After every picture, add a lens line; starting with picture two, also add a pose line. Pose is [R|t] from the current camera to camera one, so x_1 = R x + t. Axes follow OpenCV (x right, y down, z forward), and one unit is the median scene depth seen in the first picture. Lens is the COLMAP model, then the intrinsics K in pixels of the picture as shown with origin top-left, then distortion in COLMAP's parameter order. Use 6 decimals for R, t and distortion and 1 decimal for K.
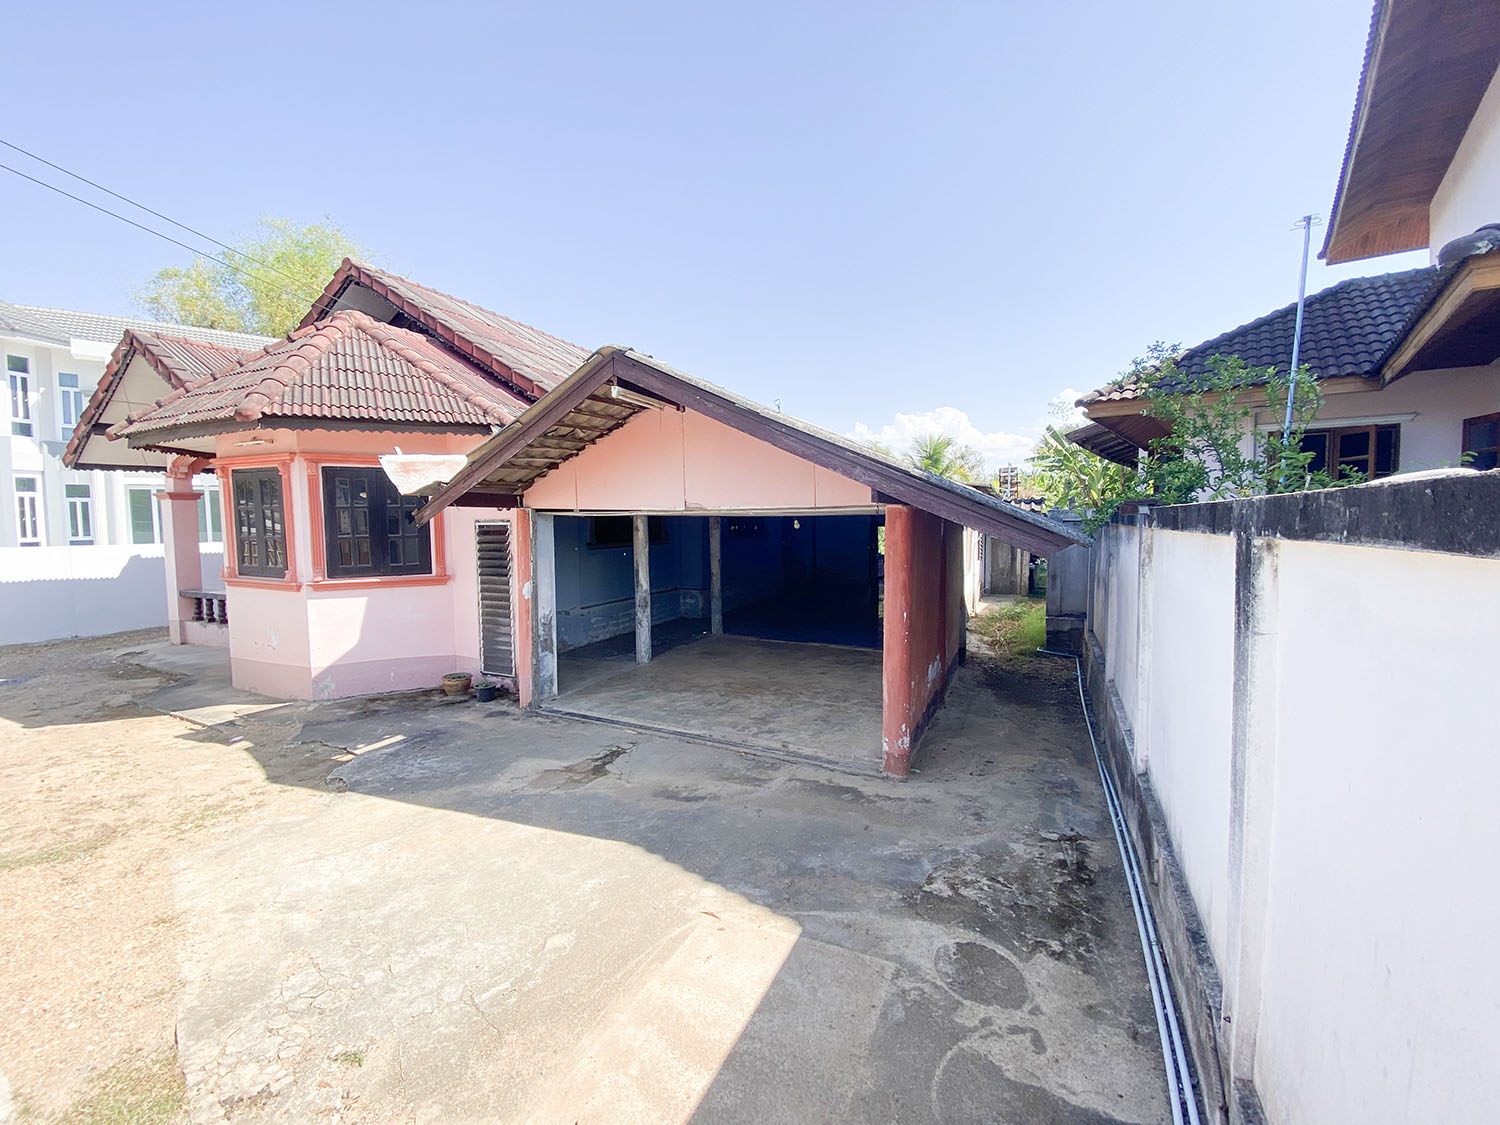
lens RADIAL K [[607.2, 0, 750.0], [0, 607.2, 562.5], [0, 0, 1]] dist [0.032209, -0.023745]
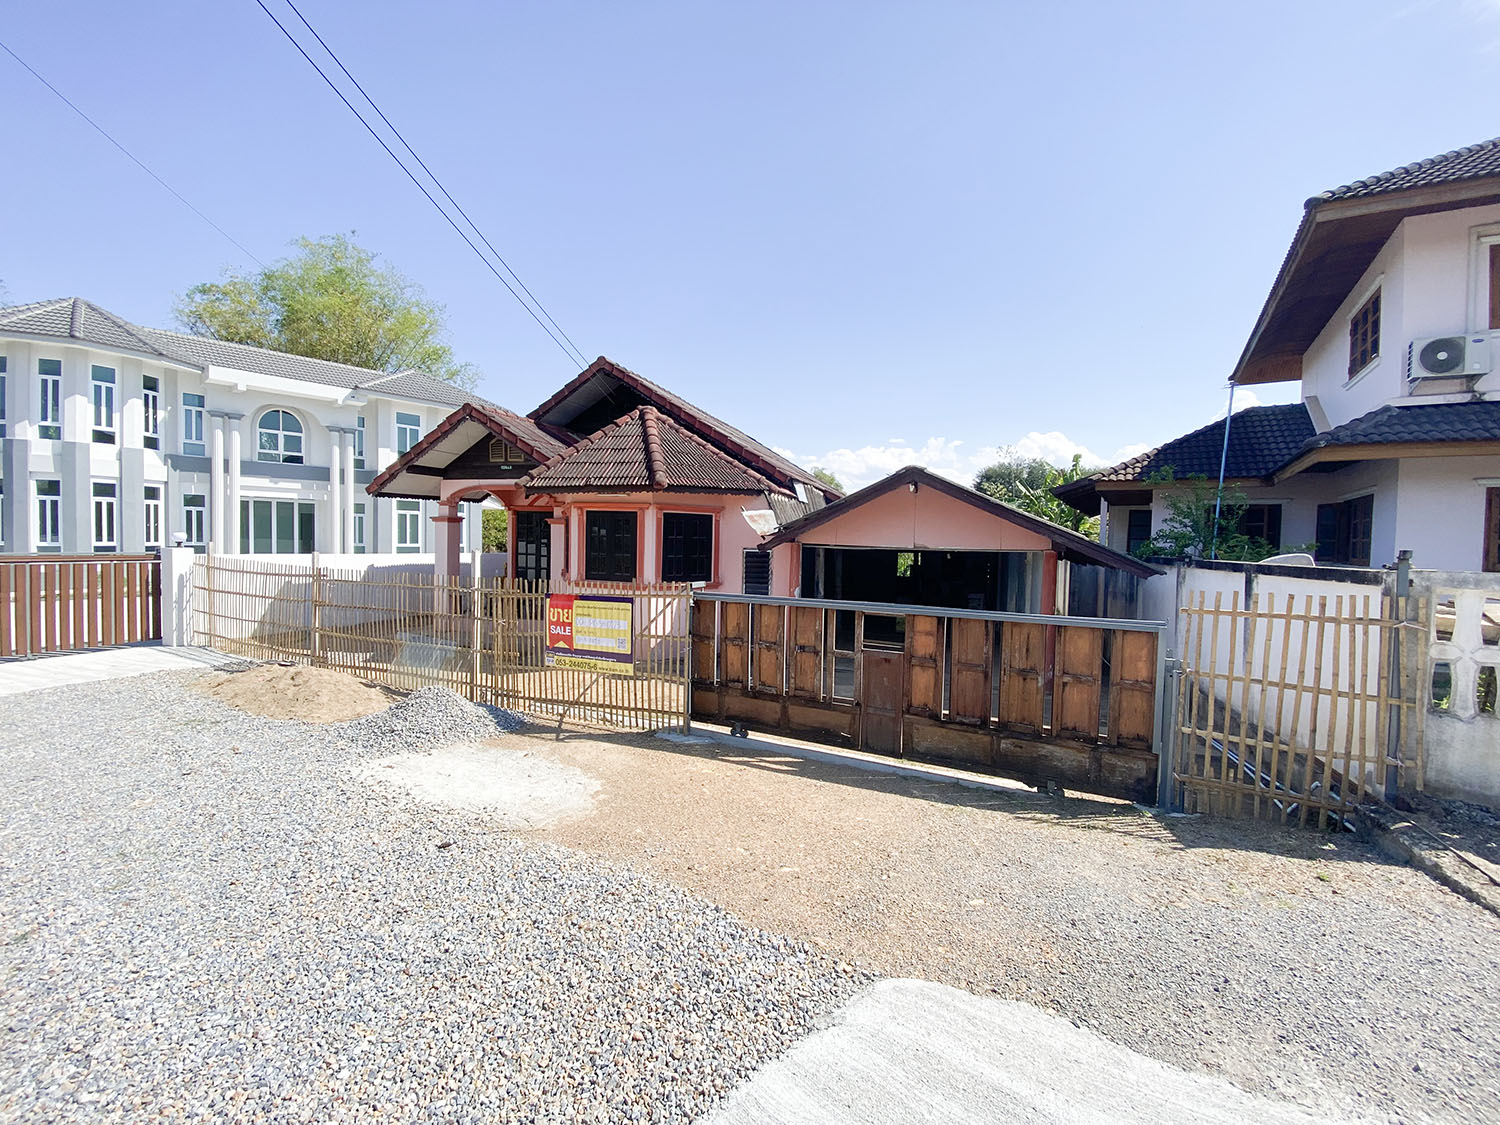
lens RADIAL K [[607.2, 0, 750.0], [0, 607.2, 562.5], [0, 0, 1]] dist [0.032209, -0.023745]
pose [[0.993865, 0.026420, 0.107402, -0.421533], [-0.023089, 0.999217, -0.032145, 0.012769], [-0.108167, 0.029468, 0.993696, -0.383586]]
